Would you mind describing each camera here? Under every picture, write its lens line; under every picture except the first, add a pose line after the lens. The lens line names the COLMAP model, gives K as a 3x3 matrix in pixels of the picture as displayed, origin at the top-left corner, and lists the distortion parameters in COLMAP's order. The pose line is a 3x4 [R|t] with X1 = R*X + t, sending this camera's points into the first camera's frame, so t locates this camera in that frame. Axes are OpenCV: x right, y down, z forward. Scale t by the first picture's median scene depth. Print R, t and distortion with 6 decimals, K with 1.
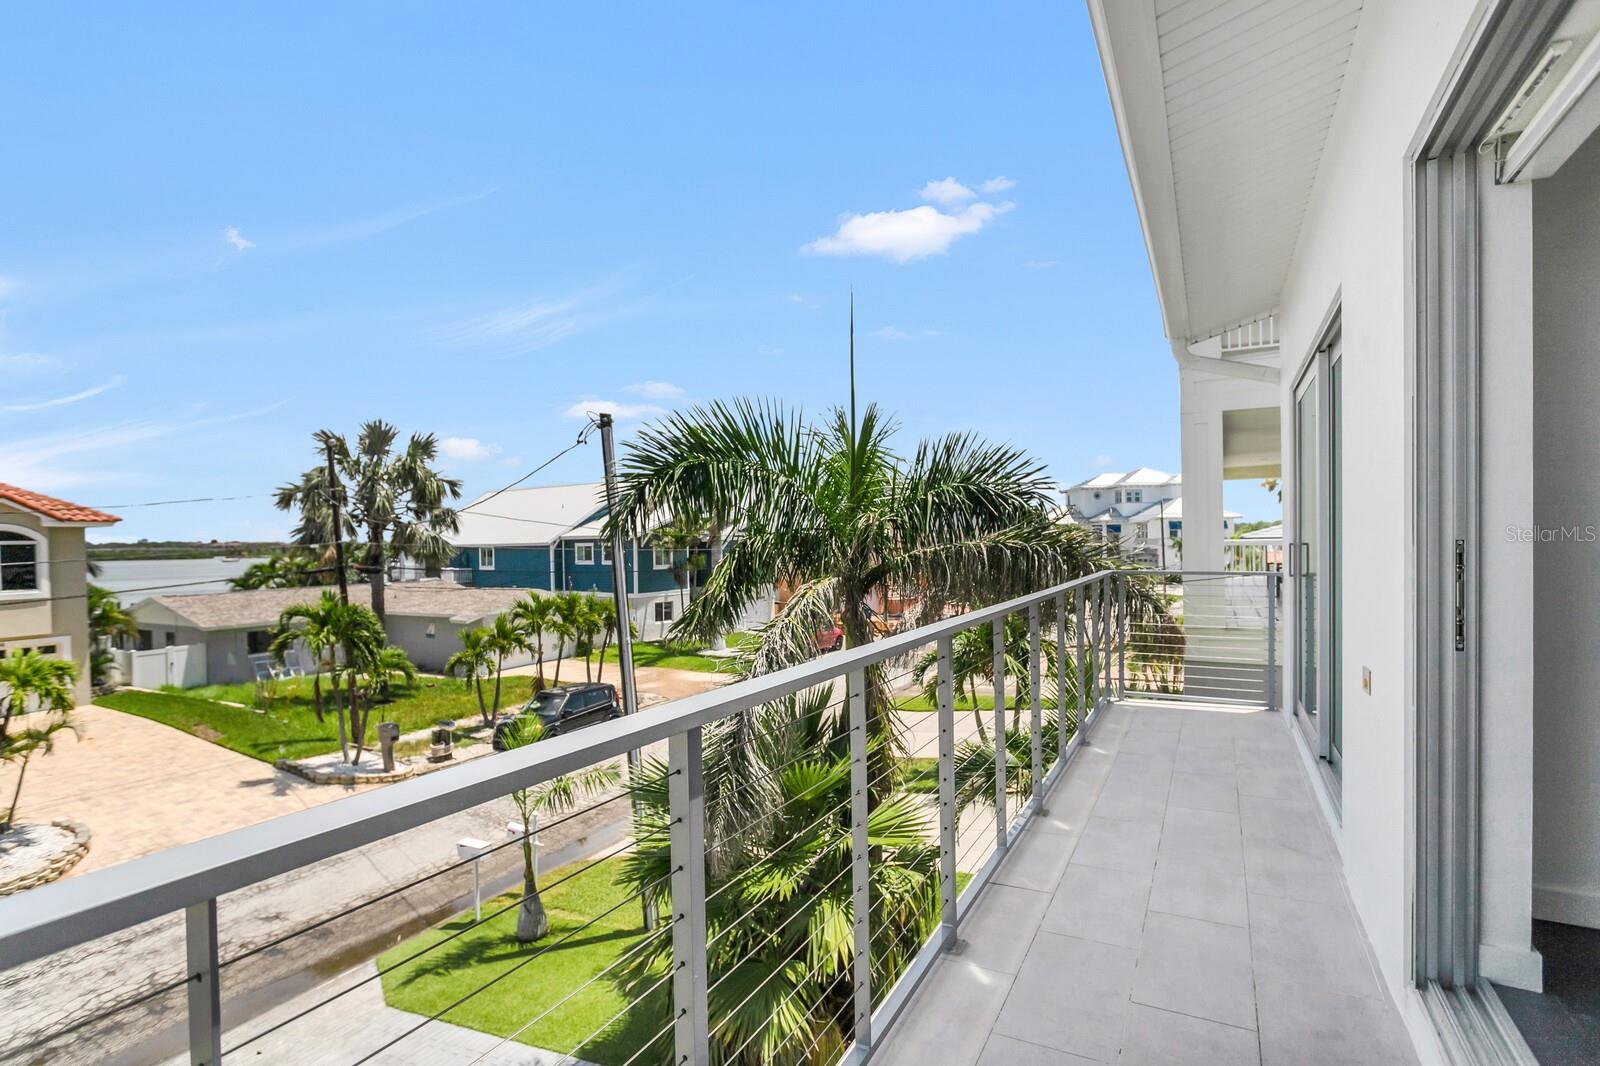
lens RADIAL K [[769.0, 0, 805.0], [0, 769.0, 545.6], [0, 0, 1]] dist [0.004938, 0.000196]
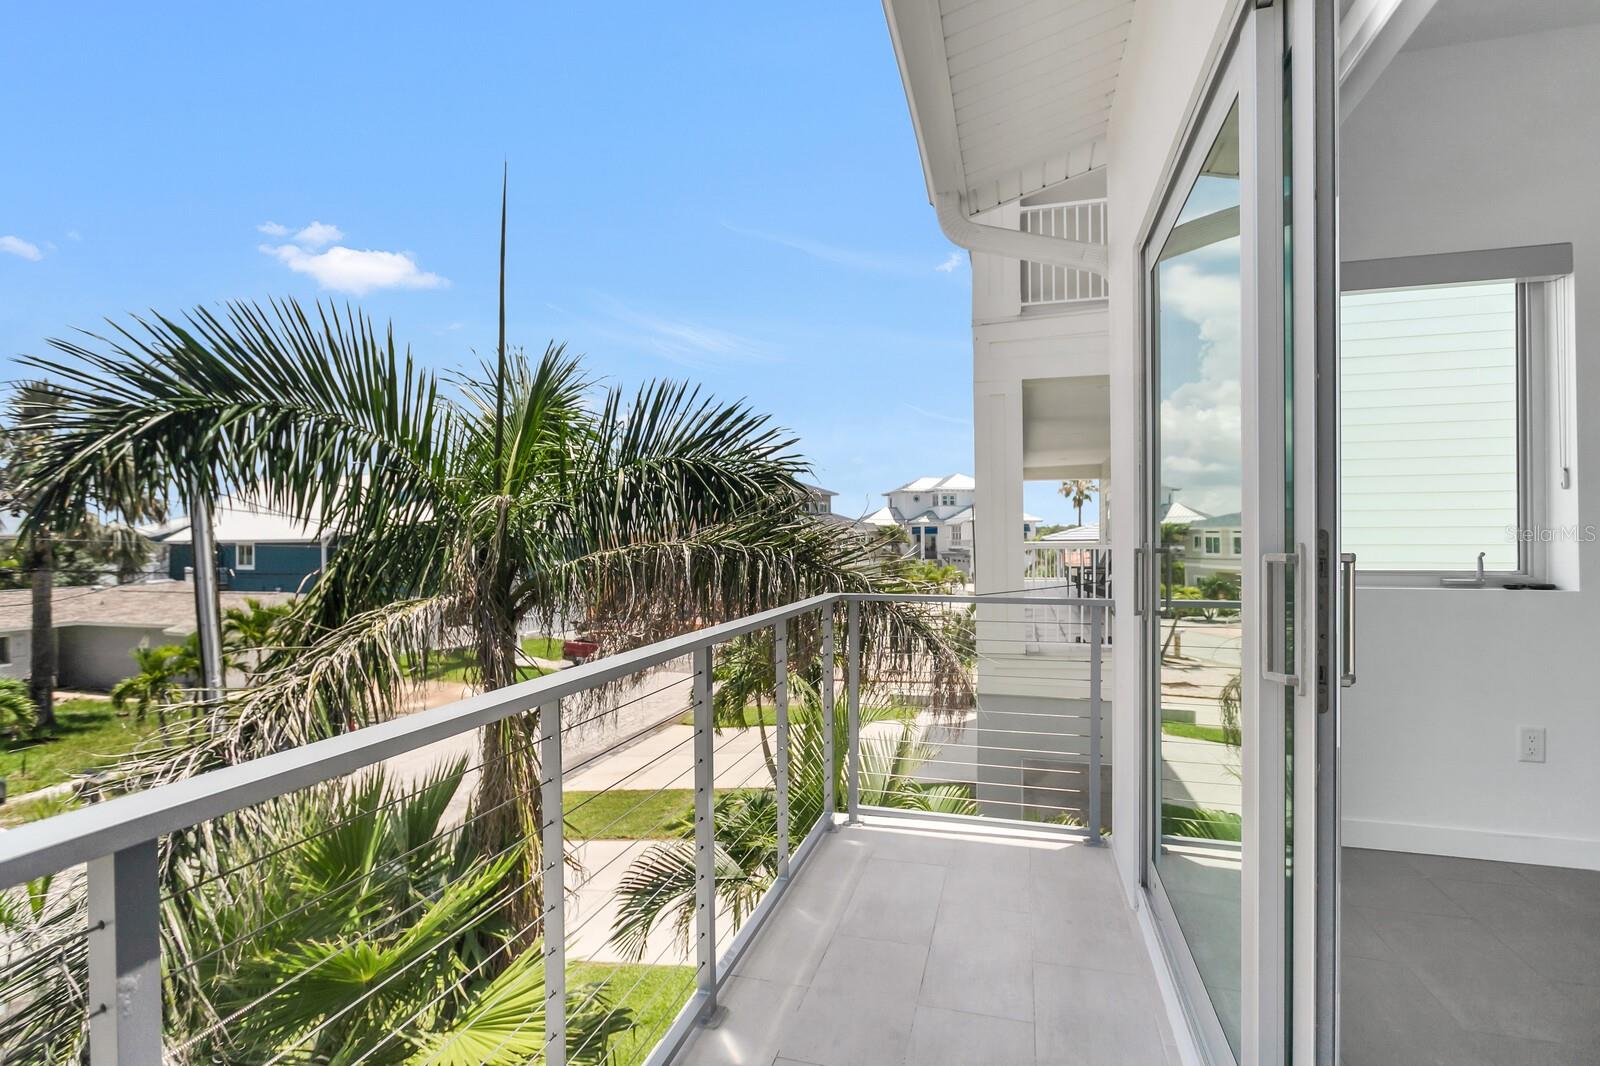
lens RADIAL K [[769.0, 0, 796.3], [0, 769.0, 534.5], [0, 0, 1]] dist [0.004938, 0.000196]
pose [[0.978625, 0.010104, 0.205403, 0.050528], [-0.007318, 0.999871, -0.014319, -0.000636], [-0.205521, 0.012510, 0.978573, 0.090058]]
